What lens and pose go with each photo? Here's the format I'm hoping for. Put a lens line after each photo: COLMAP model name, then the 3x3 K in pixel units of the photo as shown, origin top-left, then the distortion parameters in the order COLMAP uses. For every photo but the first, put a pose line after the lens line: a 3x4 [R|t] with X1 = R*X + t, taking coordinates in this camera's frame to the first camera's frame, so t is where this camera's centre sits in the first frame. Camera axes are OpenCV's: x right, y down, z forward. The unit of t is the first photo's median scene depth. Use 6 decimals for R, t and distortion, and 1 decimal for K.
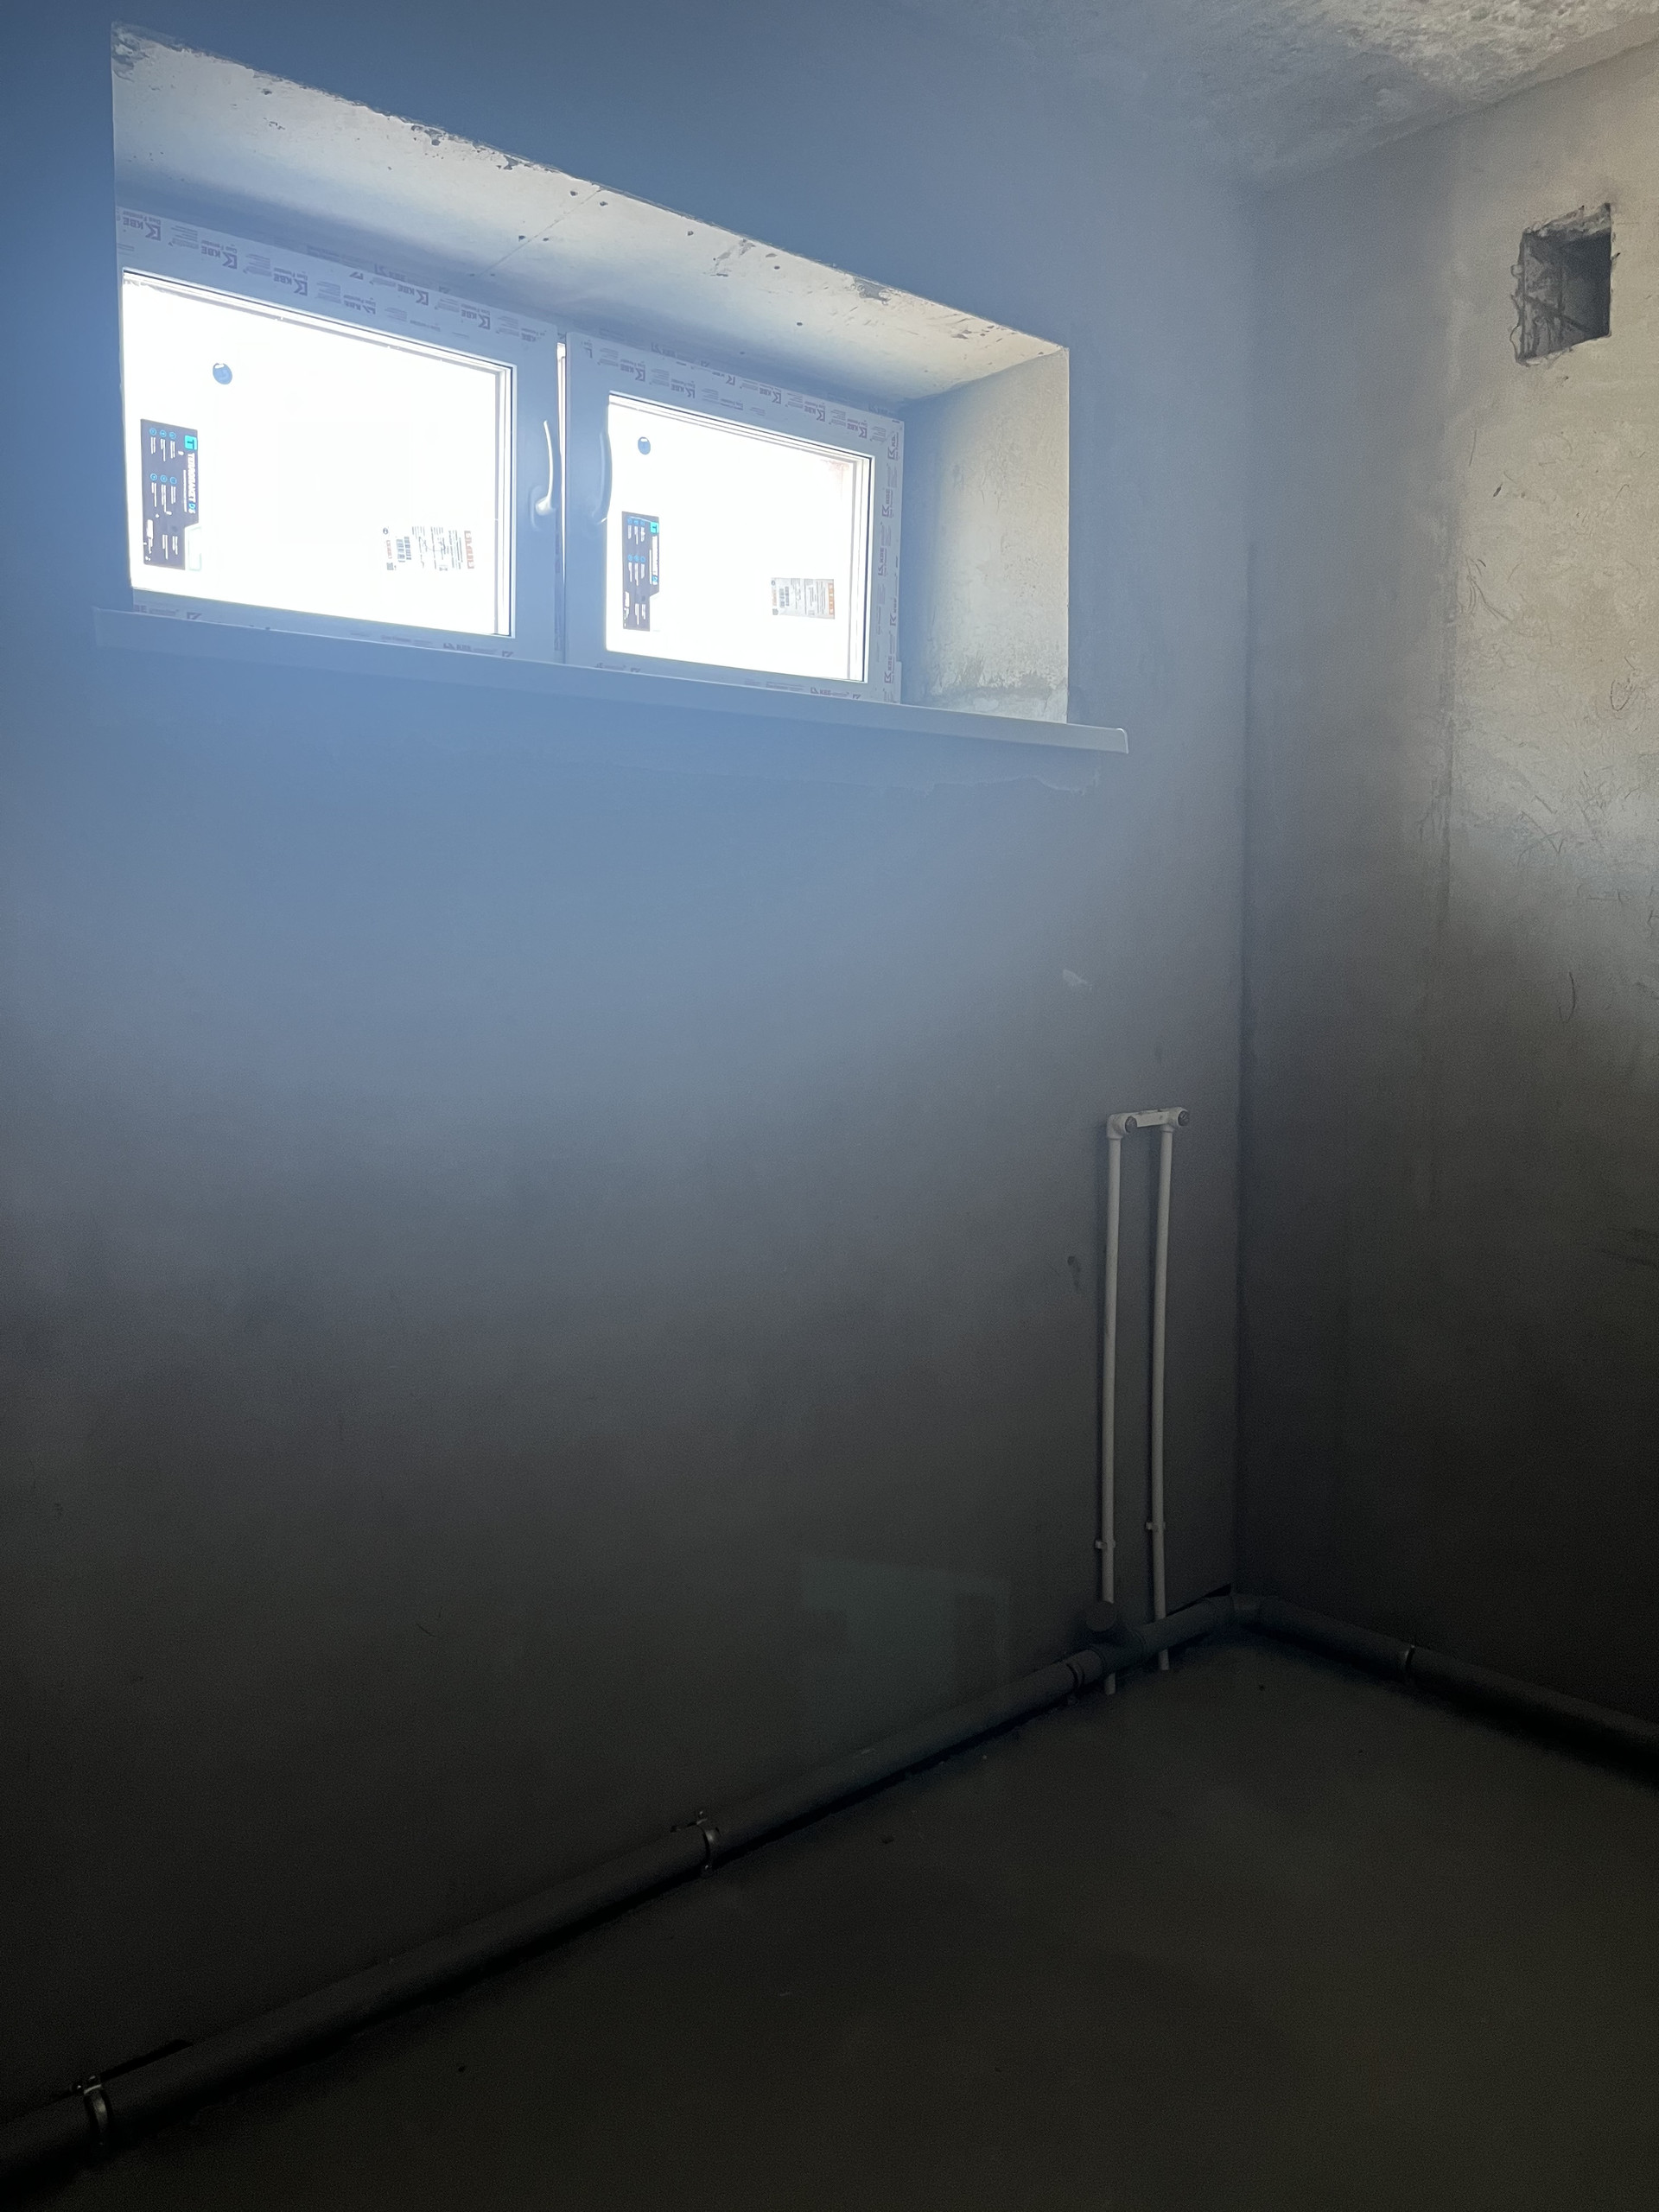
lens RADIAL K [[1686.9, 0, 829.5], [0, 1686.9, 1101.8], [0, 0, 1]] dist [0.037827, -0.046484]
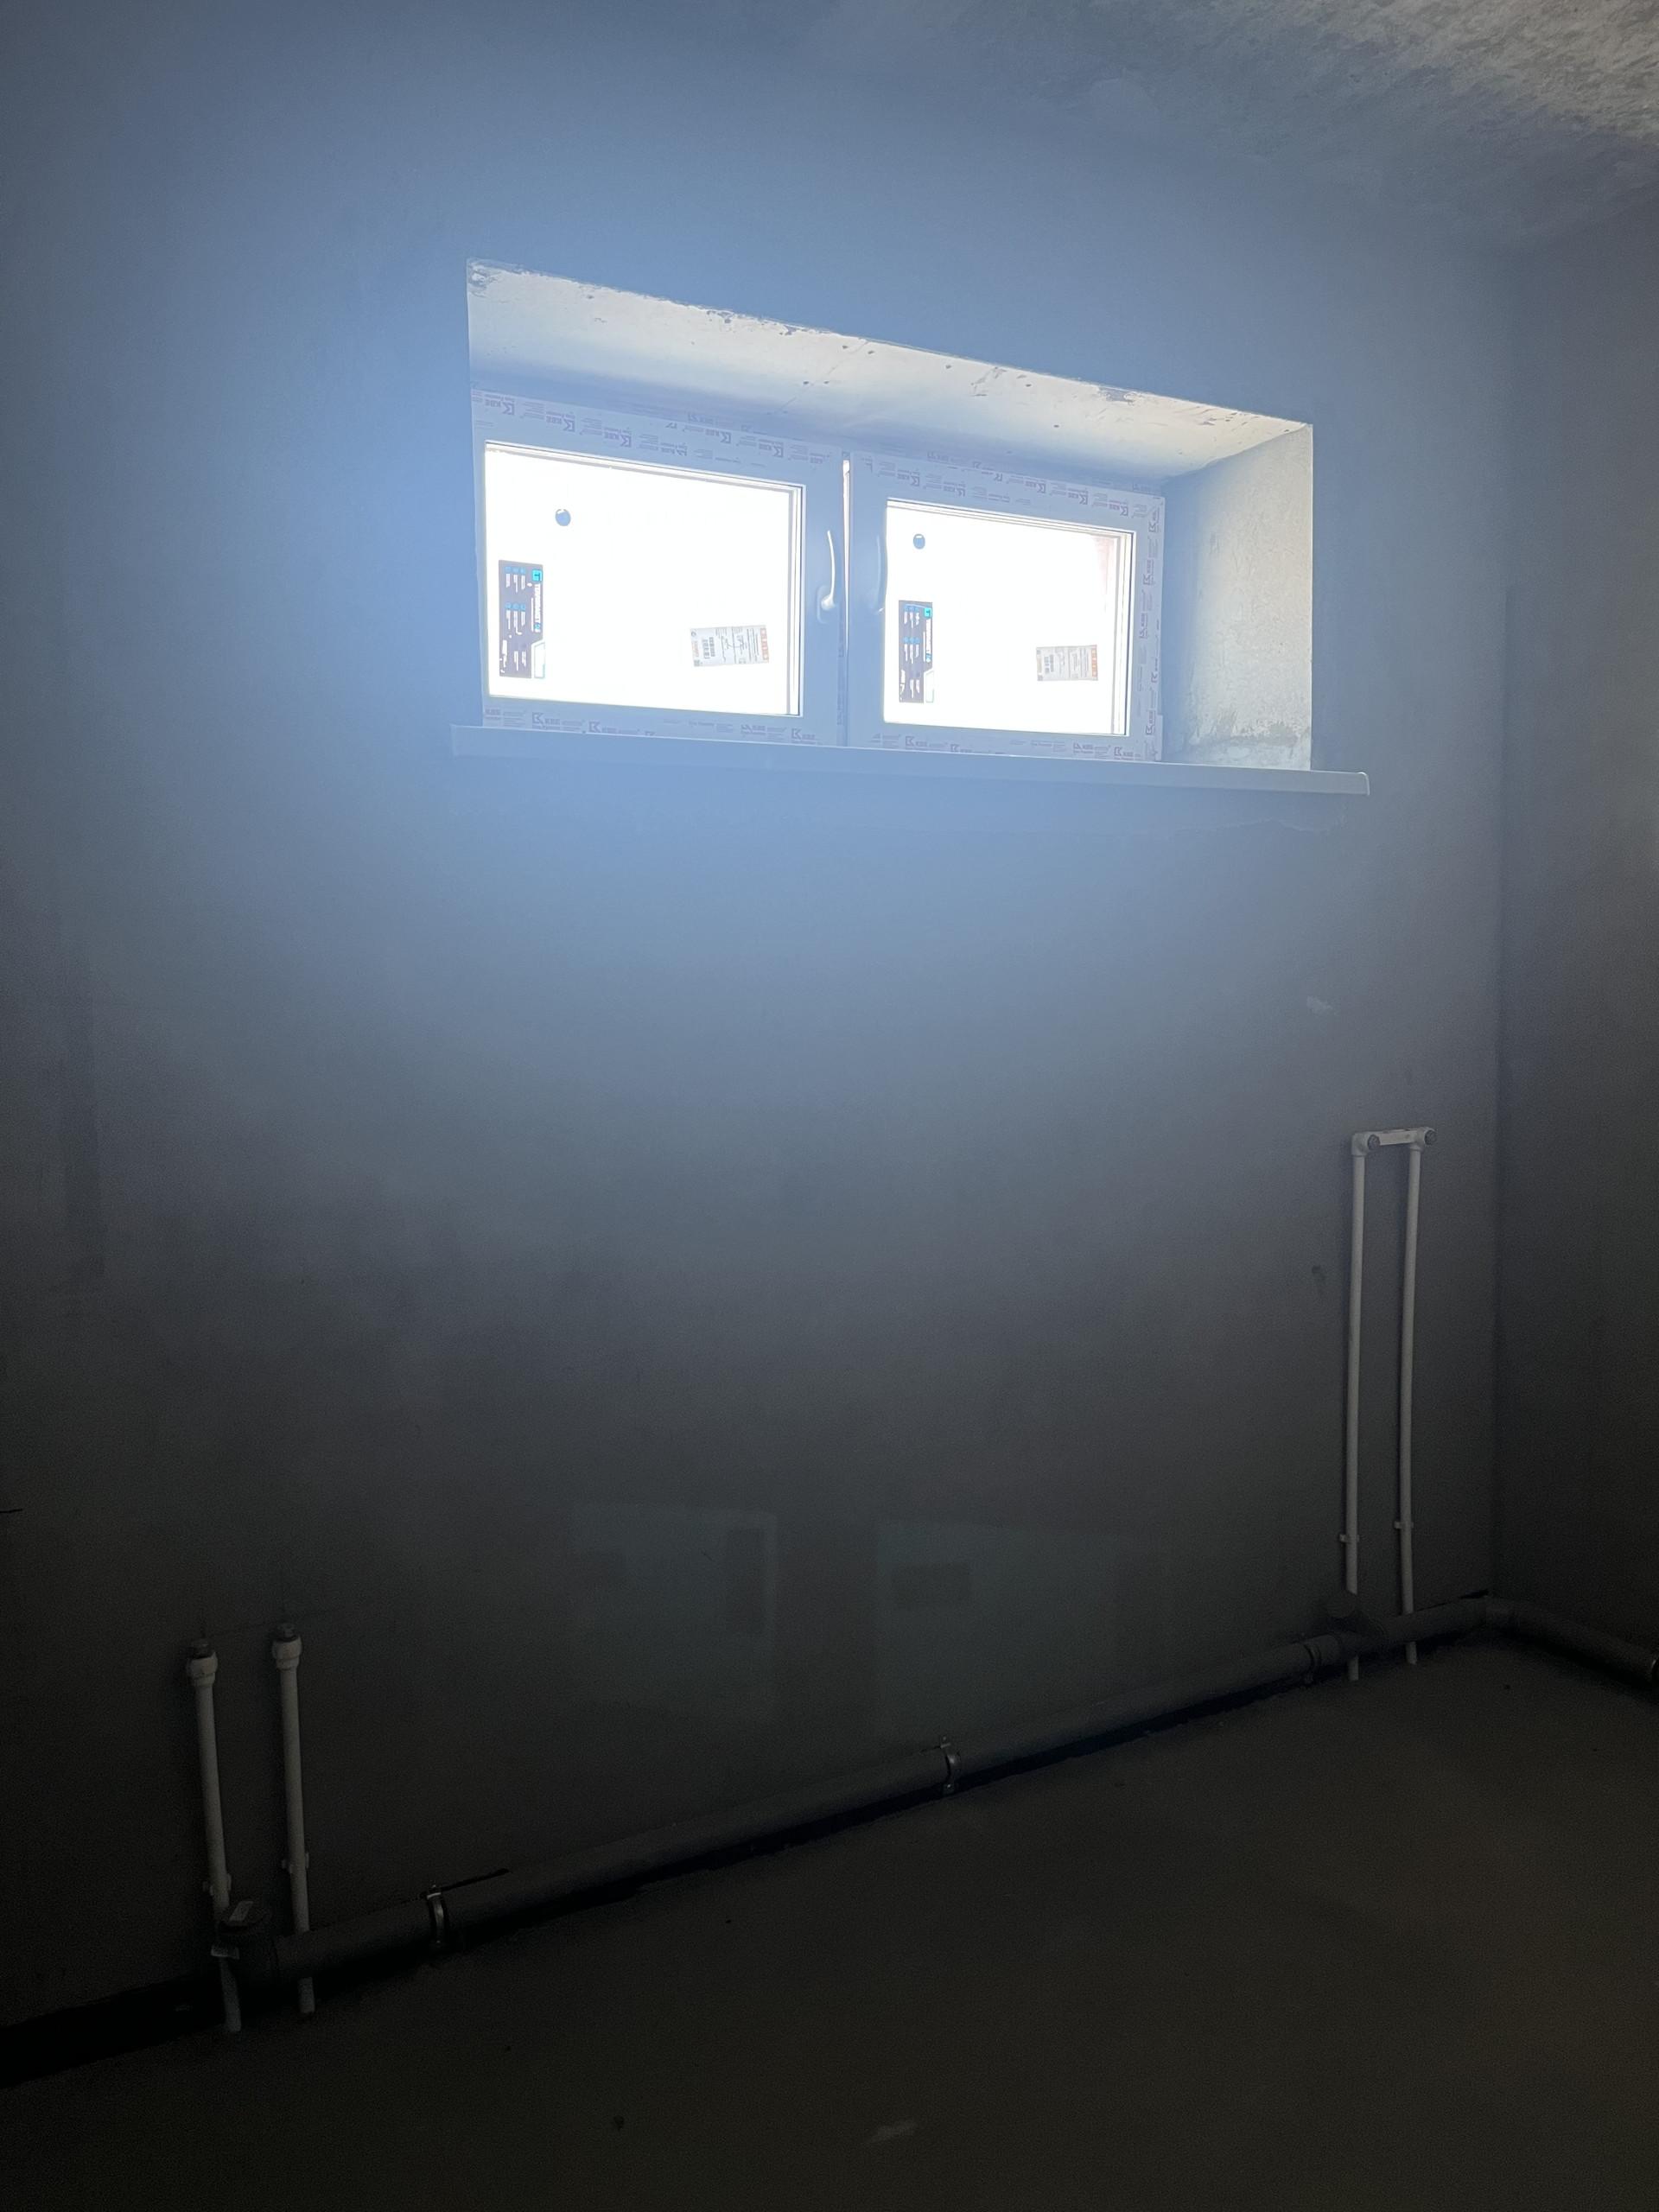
lens RADIAL K [[1635.4, 0, 826.9], [0, 1635.4, 1098.2], [0, 0, 1]] dist [0.003056, -0.006820]
pose [[0.978840, 0.006101, -0.204534, 0.057010], [-0.008672, 0.999894, -0.011676, 0.000535], [0.204441, 0.013203, 0.978790, -0.084323]]
